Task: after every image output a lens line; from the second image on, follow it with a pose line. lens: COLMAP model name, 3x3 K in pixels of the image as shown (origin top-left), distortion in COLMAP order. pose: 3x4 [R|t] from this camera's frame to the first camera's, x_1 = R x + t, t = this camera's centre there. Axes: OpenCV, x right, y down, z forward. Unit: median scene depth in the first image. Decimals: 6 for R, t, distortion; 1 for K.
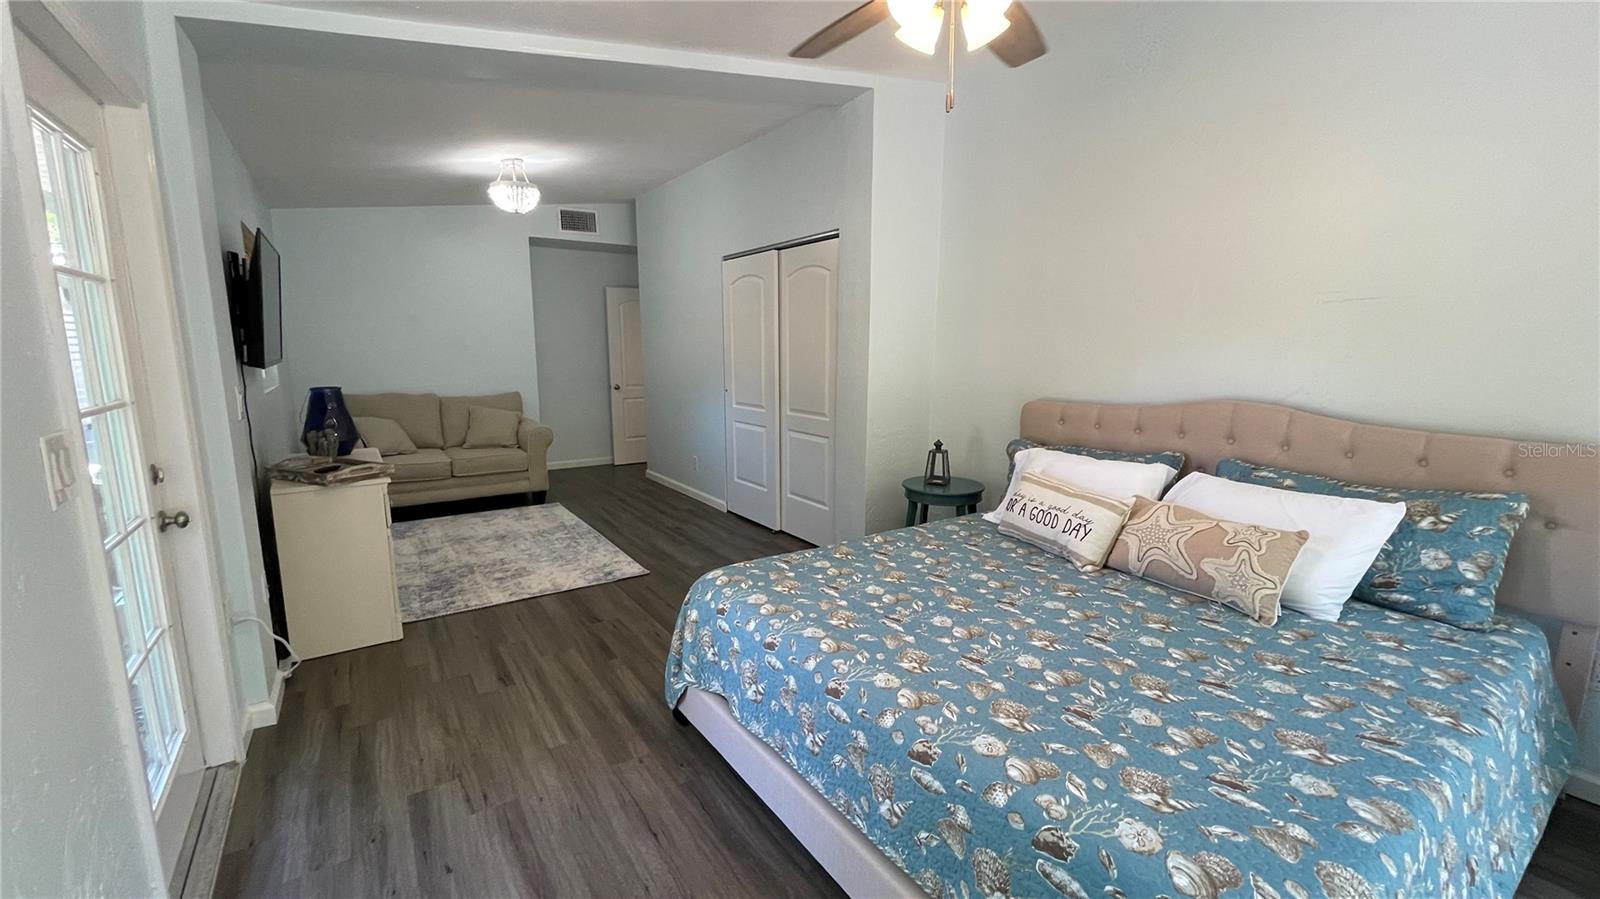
lens RADIAL K [[650.8, 0, 796.8], [0, 650.8, 449.6], [0, 0, 1]] dist [-0.004604, -0.000161]
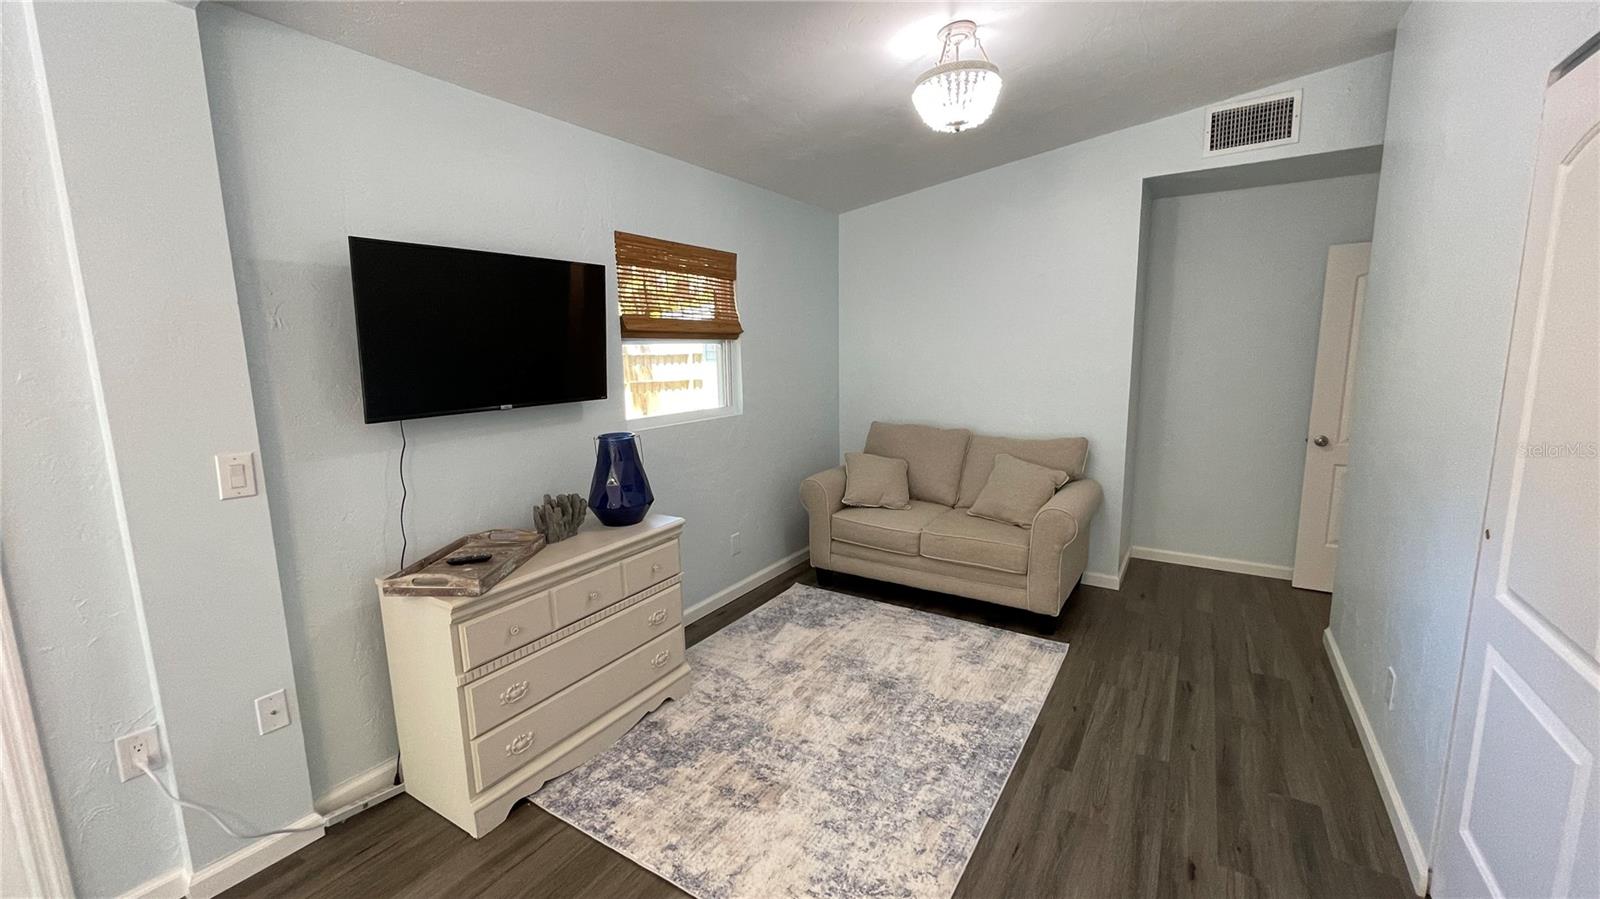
lens RADIAL K [[650.8, 0, 797.7], [0, 650.8, 444.1], [0, 0, 1]] dist [-0.004604, -0.000161]
pose [[0.389878, 0.130926, -0.911512, 0.040220], [-0.128708, 0.987873, 0.086842, -0.129324], [0.911828, 0.083461, 0.402001, 0.642462]]
